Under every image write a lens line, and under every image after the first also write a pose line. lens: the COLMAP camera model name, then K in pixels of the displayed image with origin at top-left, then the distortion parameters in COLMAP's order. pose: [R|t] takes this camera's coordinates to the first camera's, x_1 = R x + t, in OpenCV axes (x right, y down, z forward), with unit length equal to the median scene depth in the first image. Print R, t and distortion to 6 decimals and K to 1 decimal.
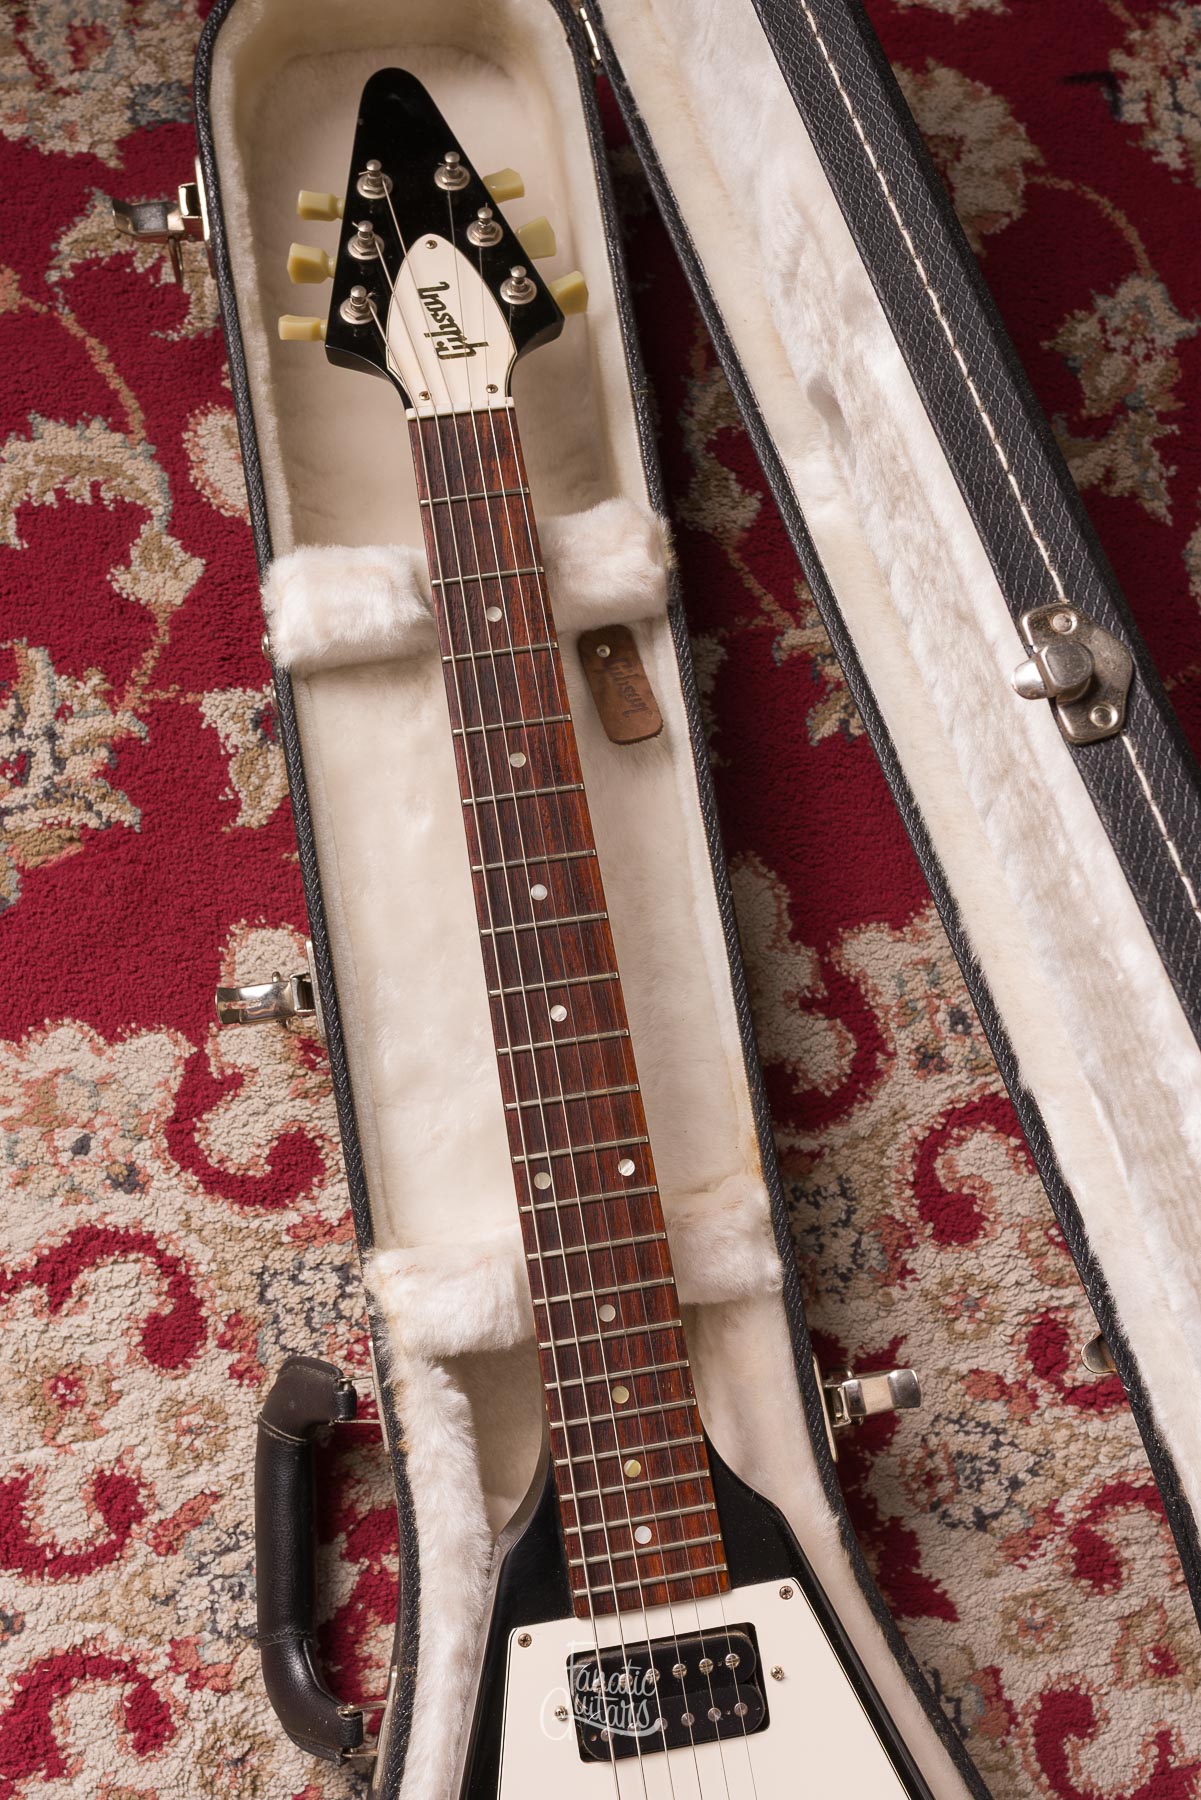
lens RADIAL K [[1940.8, 0, 527.8], [0, 1940.8, 891.7], [0, 0, 1]] dist [0.002230, -0.003314]
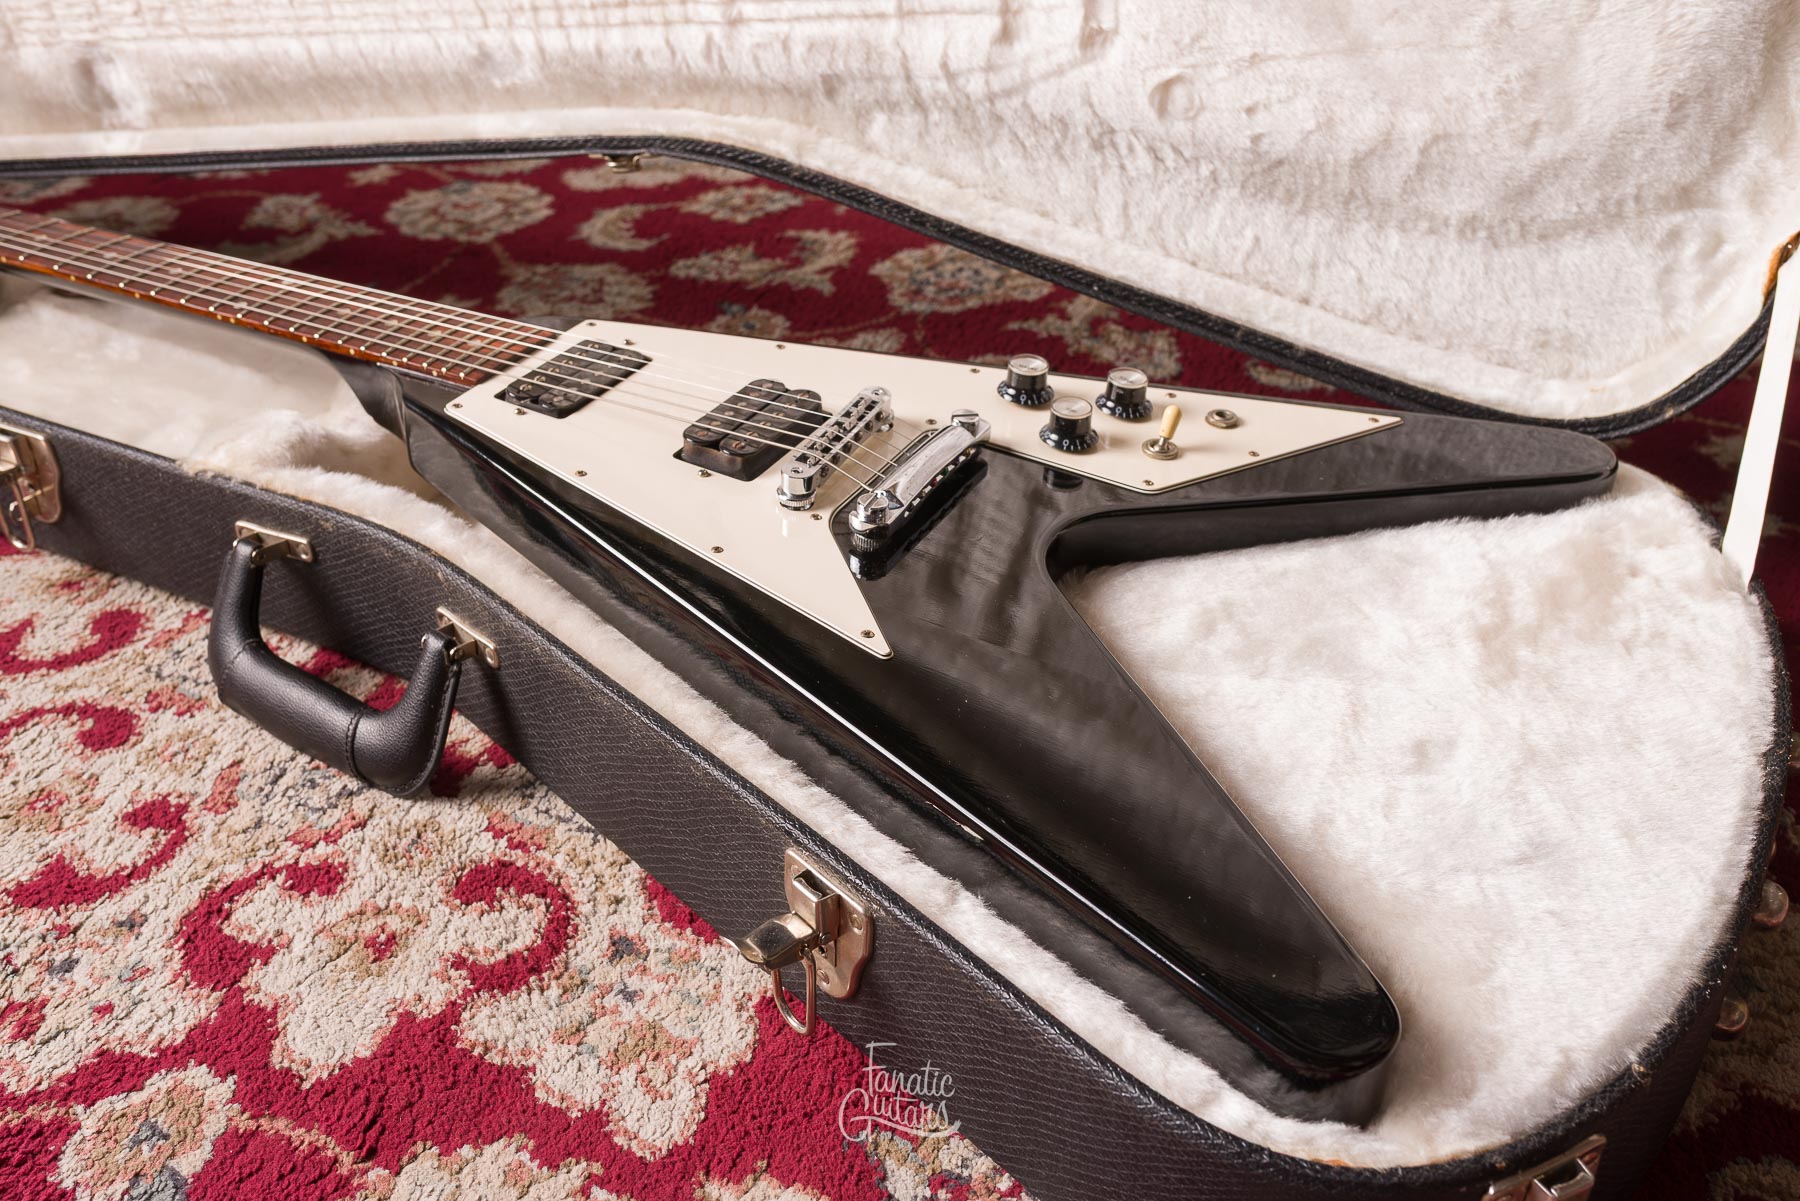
lens RADIAL K [[1742.9, 0, 900.0], [0, 1742.9, 600.5], [0, 0, 1]] dist [0.005328, -0.007215]
pose [[0.601253, -0.497904, 0.624970, -0.471065], [0.795017, 0.451325, -0.405282, 0.902121], [-0.080273, 0.740539, 0.667202, 0.282564]]
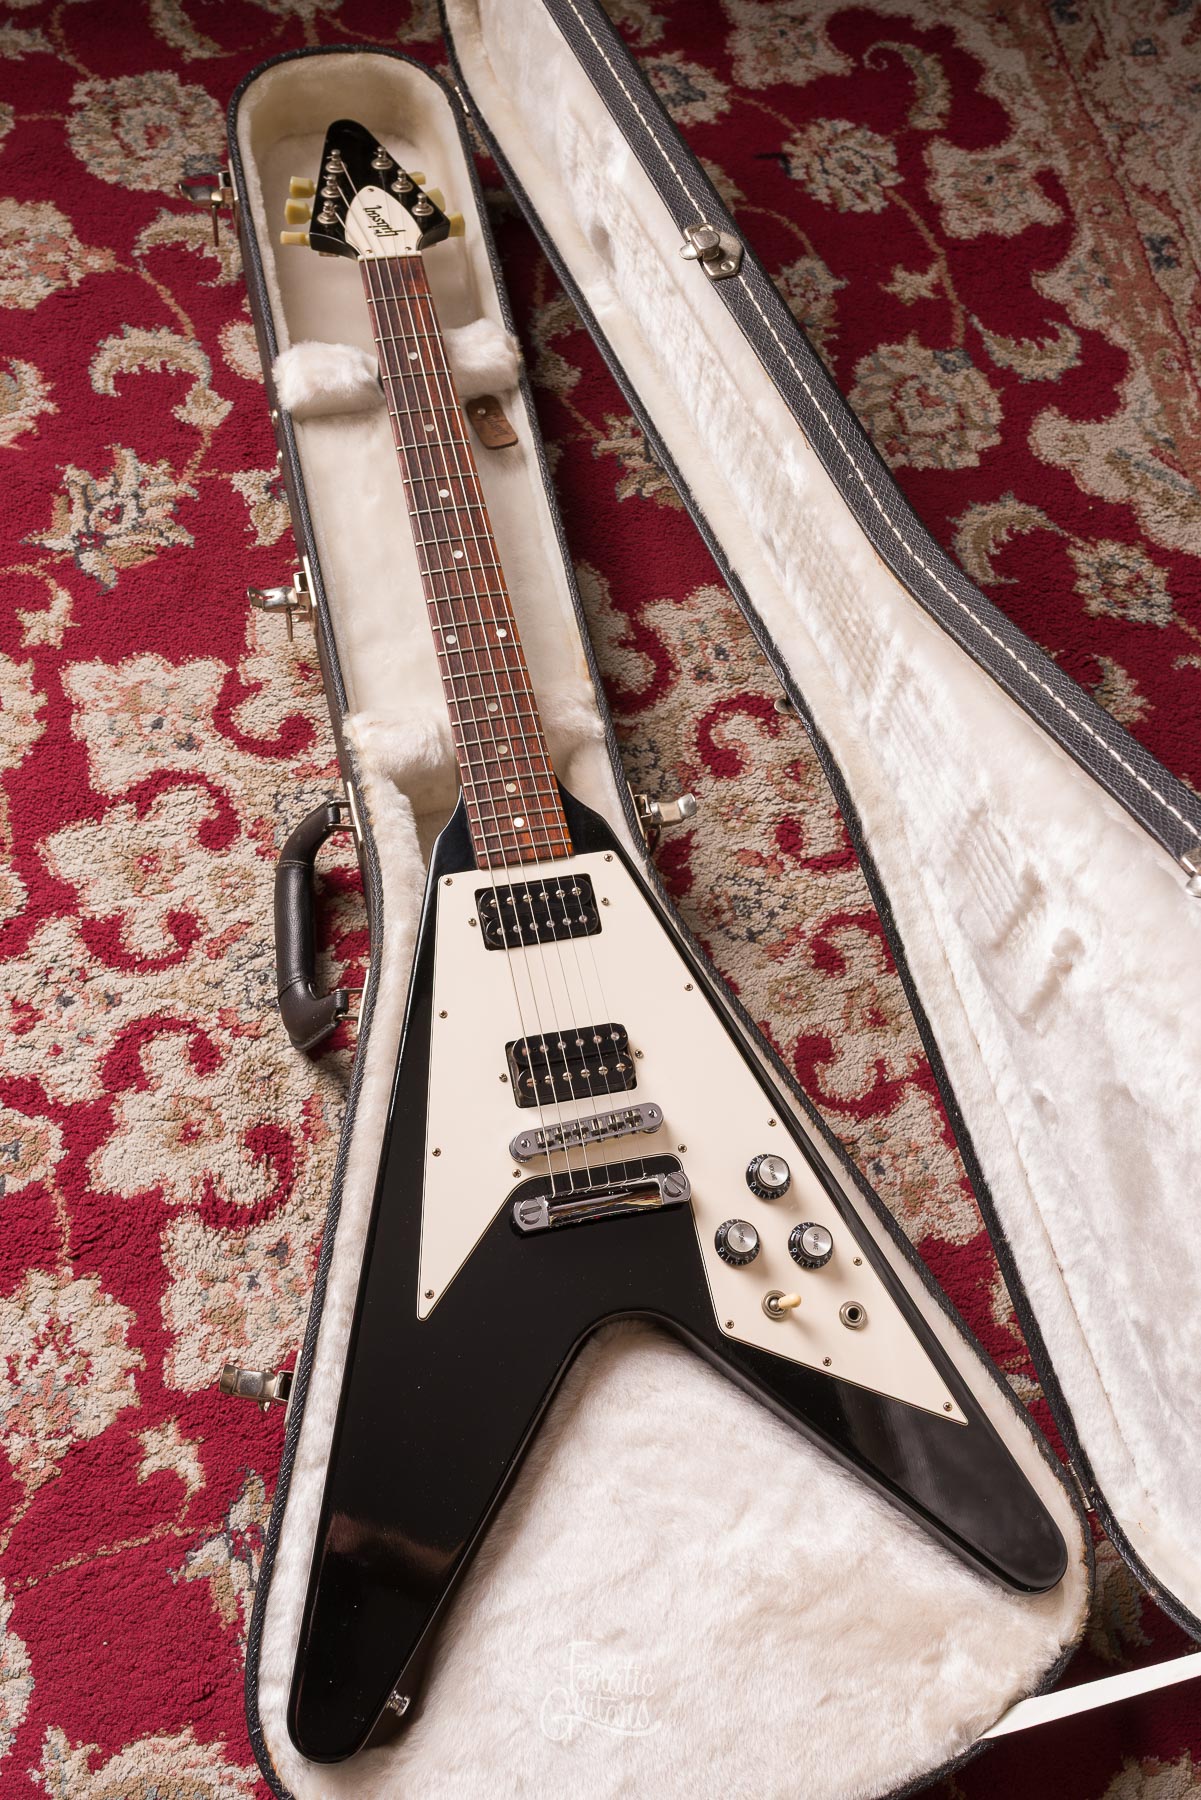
lens RADIAL K [[1887.0, 0, 588.0], [0, 1887.0, 926.9], [0, 0, 1]] dist [0.003354, -0.003724]
pose [[0.997374, -0.037357, 0.062038, 0.012765], [0.051097, 0.970083, -0.237335, 0.659898], [-0.051316, 0.239882, 0.969445, -0.434619]]
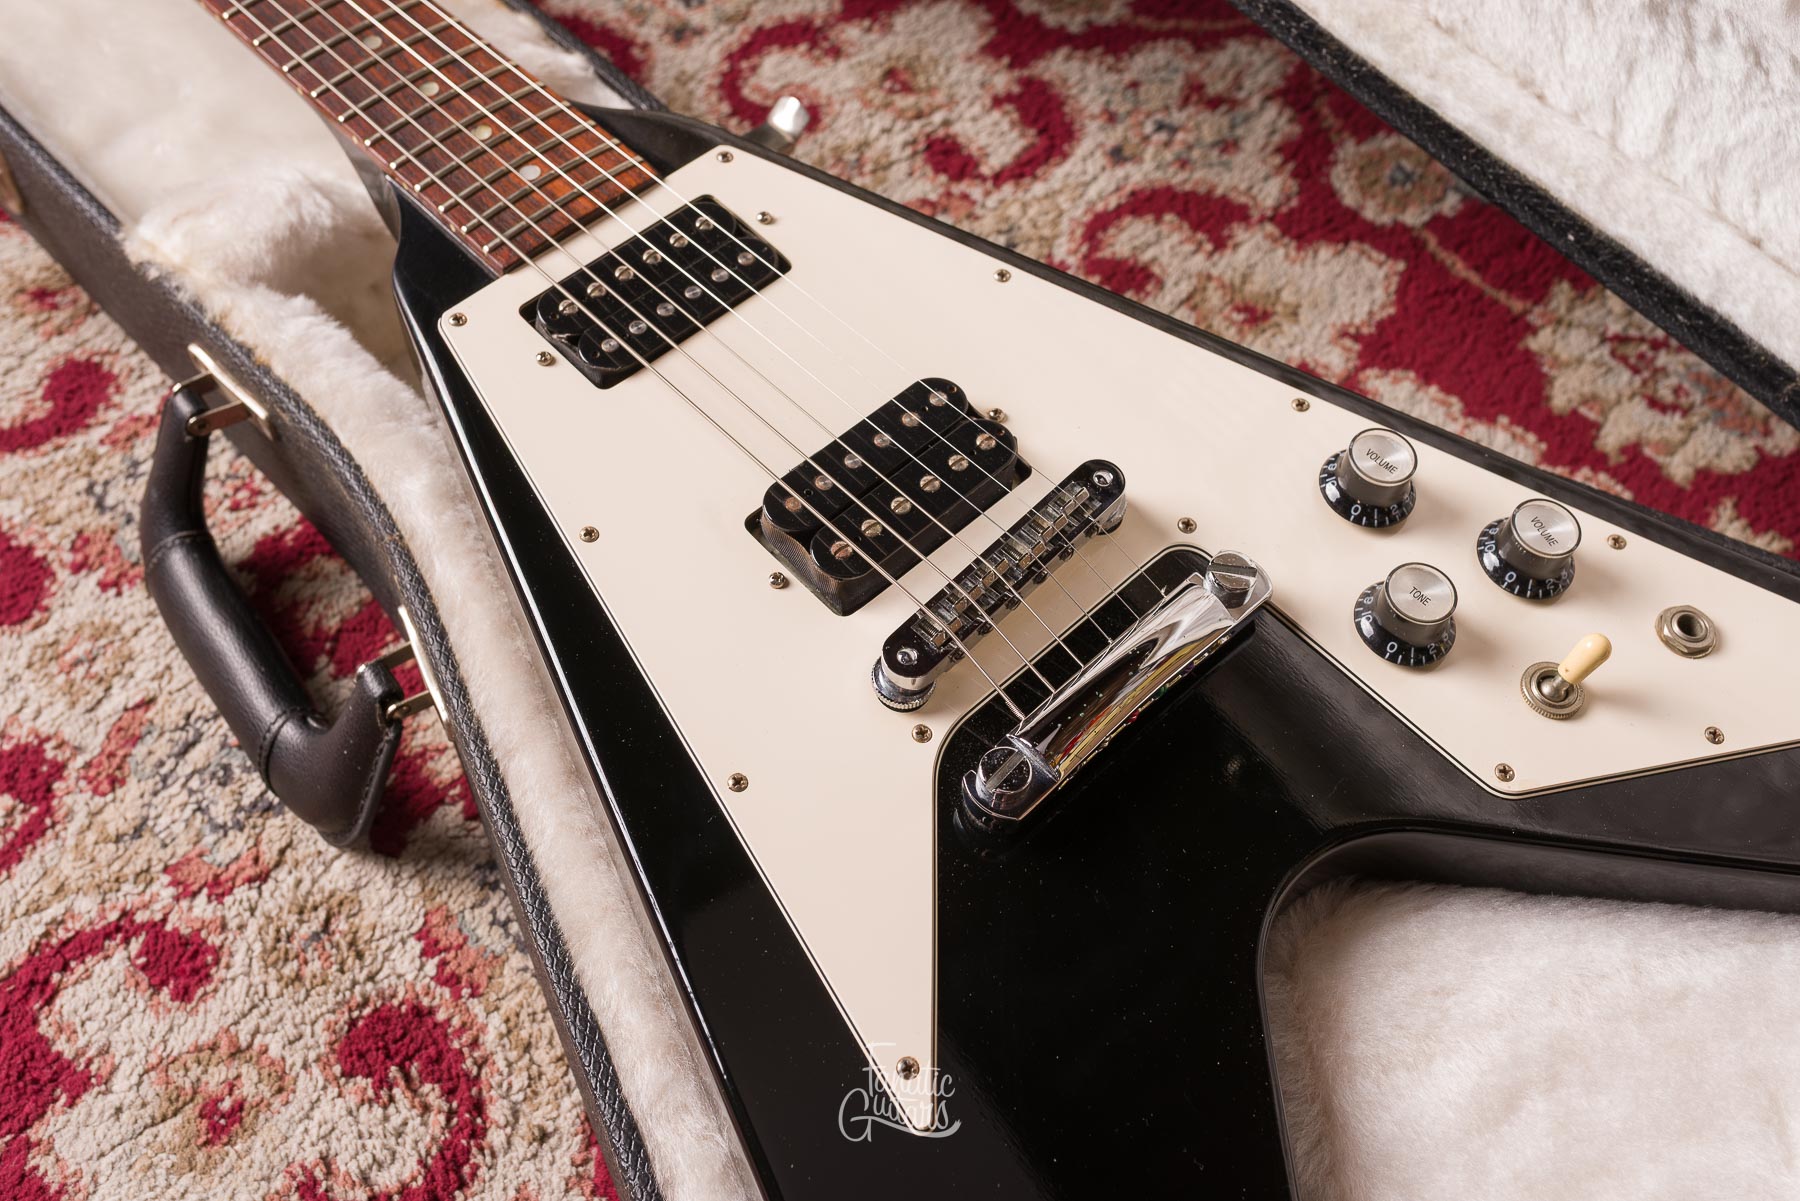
lens RADIAL K [[1772.2, 0, 900.0], [0, 1772.2, 600.5], [0, 0, 1]] dist [0.006572, -0.008843]
pose [[0.818002, -0.503692, 0.277790, -0.089414], [0.572464, 0.760038, -0.307615, 0.643998], [-0.056188, 0.410655, 0.910058, 0.328518]]
